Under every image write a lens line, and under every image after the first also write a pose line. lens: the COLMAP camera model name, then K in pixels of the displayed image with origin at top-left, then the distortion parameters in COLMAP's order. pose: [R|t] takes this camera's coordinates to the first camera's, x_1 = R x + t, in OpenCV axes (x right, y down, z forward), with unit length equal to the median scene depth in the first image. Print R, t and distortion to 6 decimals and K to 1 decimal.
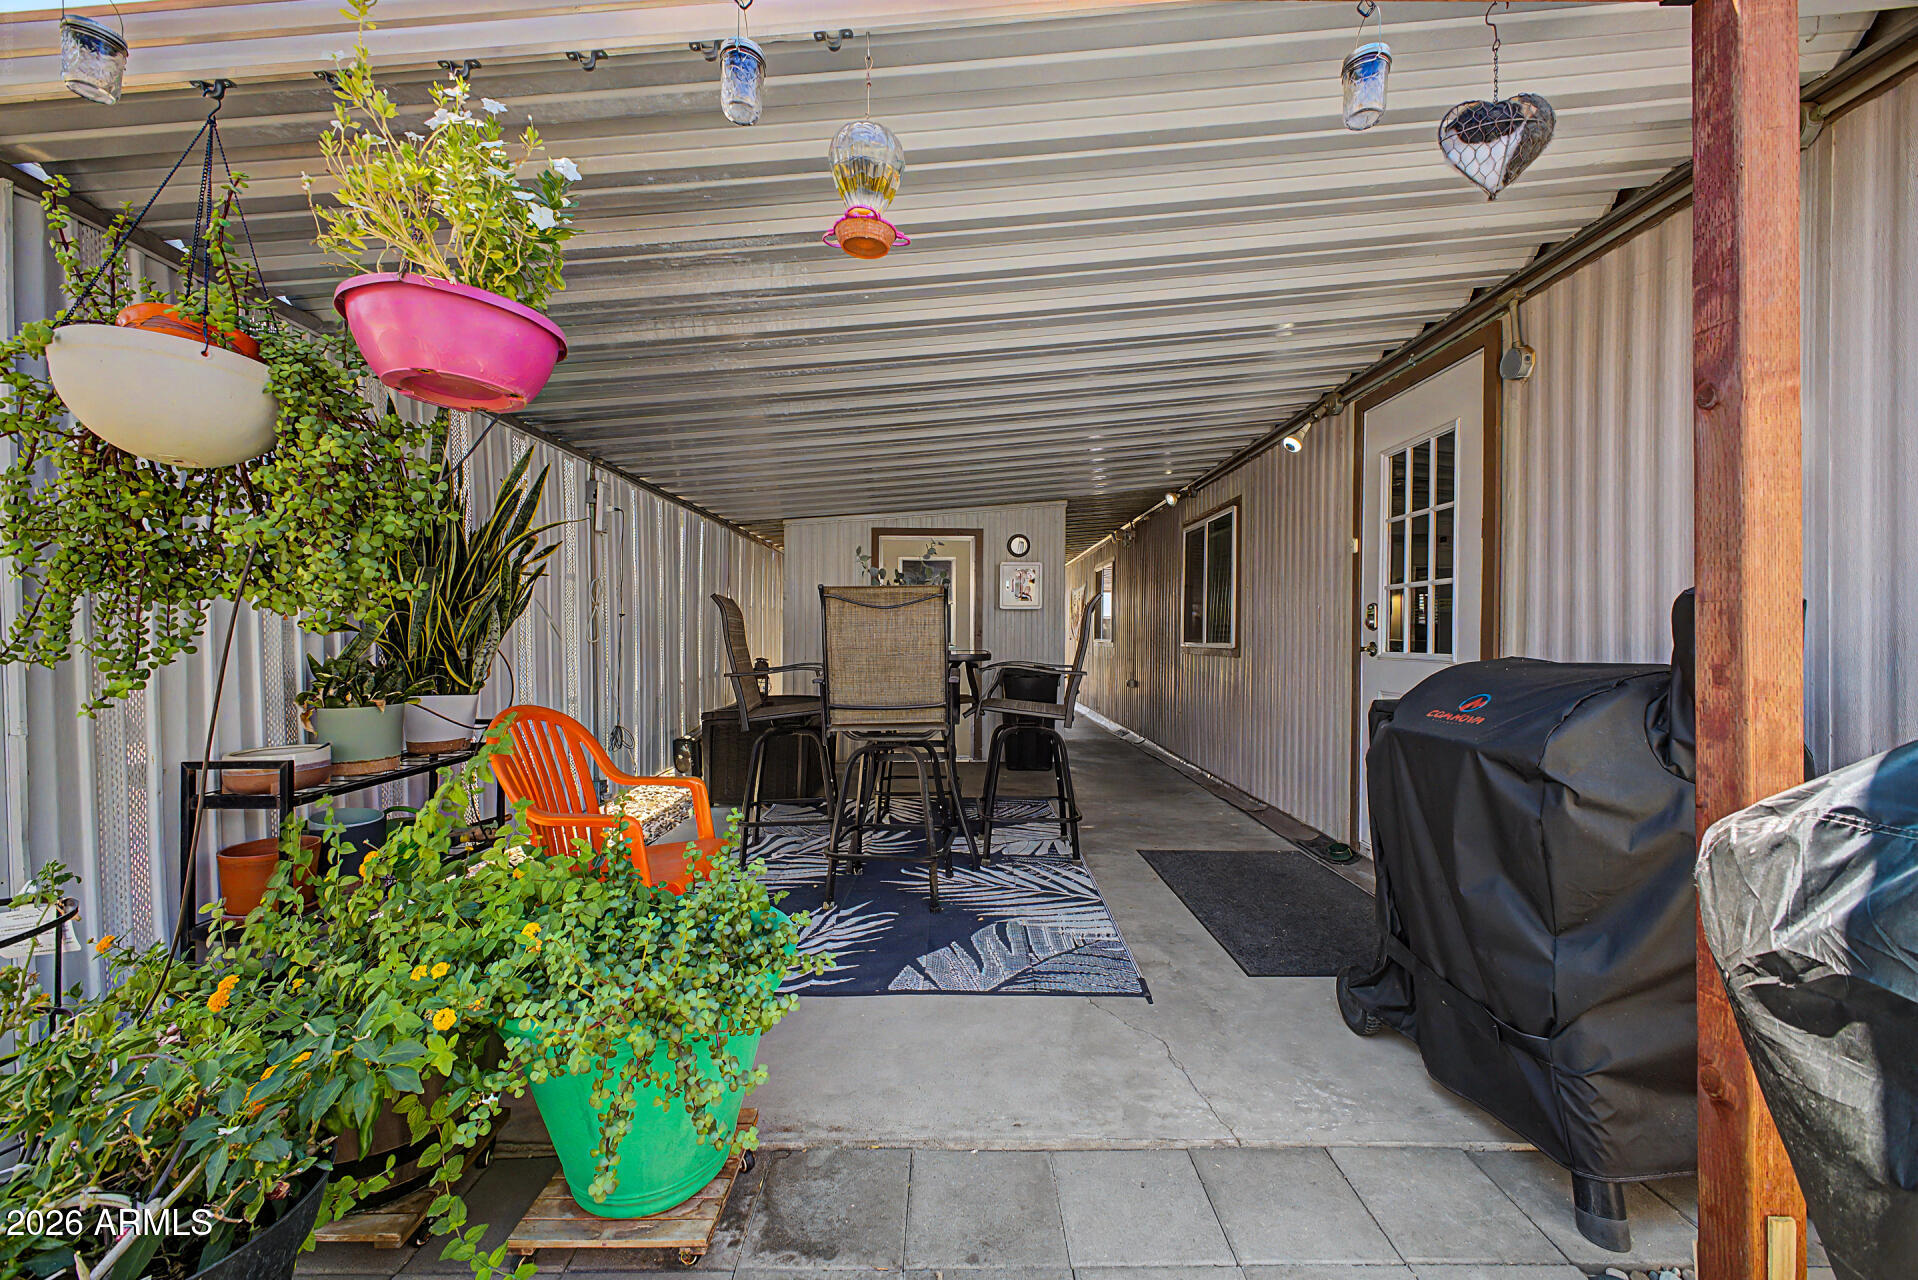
lens RADIAL K [[749.7, 0, 965.5], [0, 749.7, 634.0], [0, 0, 1]] dist [0.002352, 0.000175]
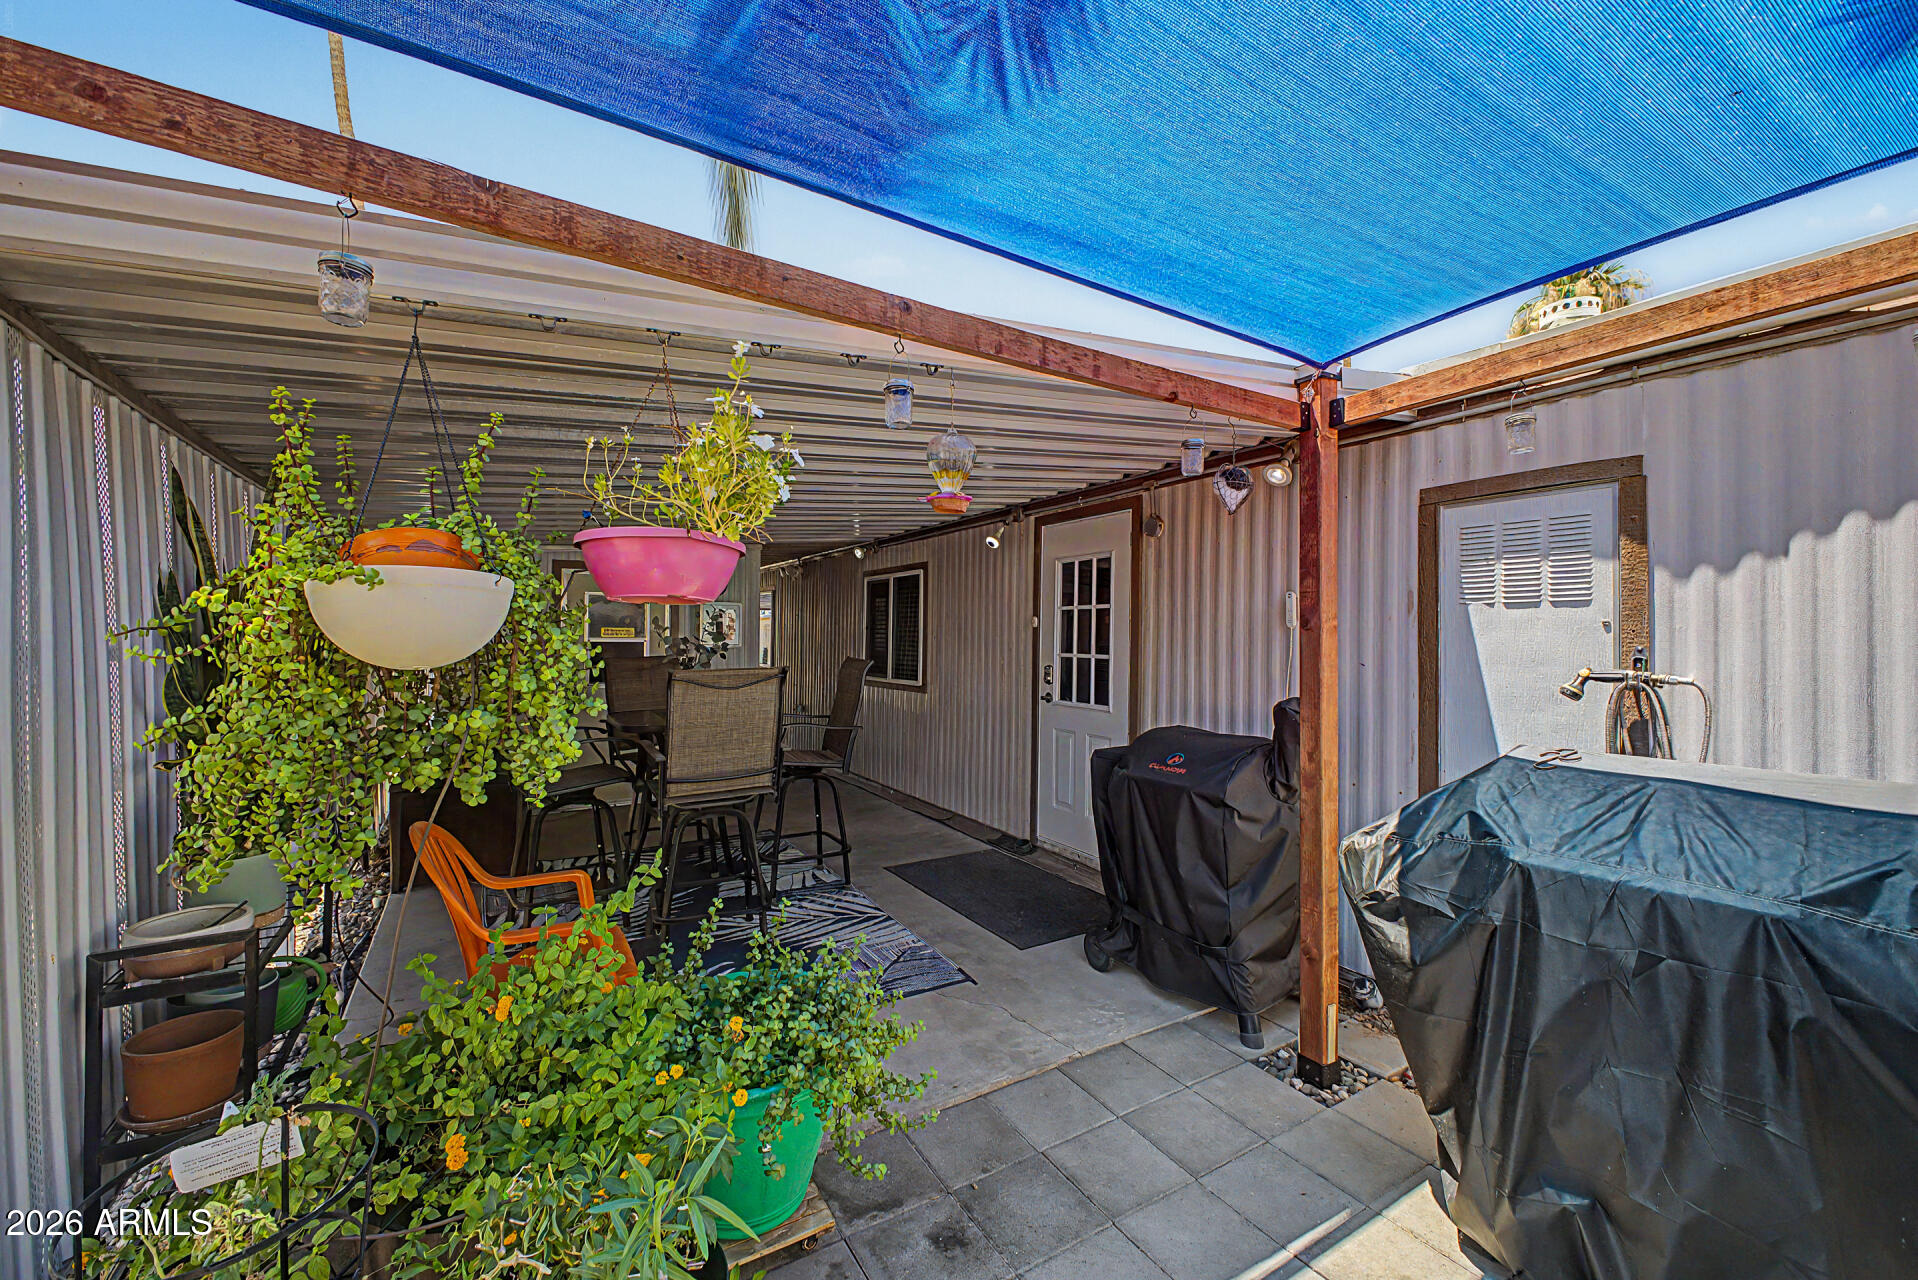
lens RADIAL K [[740.5, 0, 959.0], [0, 740.5, 640.0], [0, 0, 1]] dist [0.038923, -0.024735]
pose [[0.858635, 0.001935, 0.512584, -0.626218], [-0.005147, 0.999975, 0.004847, -0.189309], [-0.512562, -0.006800, 0.858623, -0.201541]]
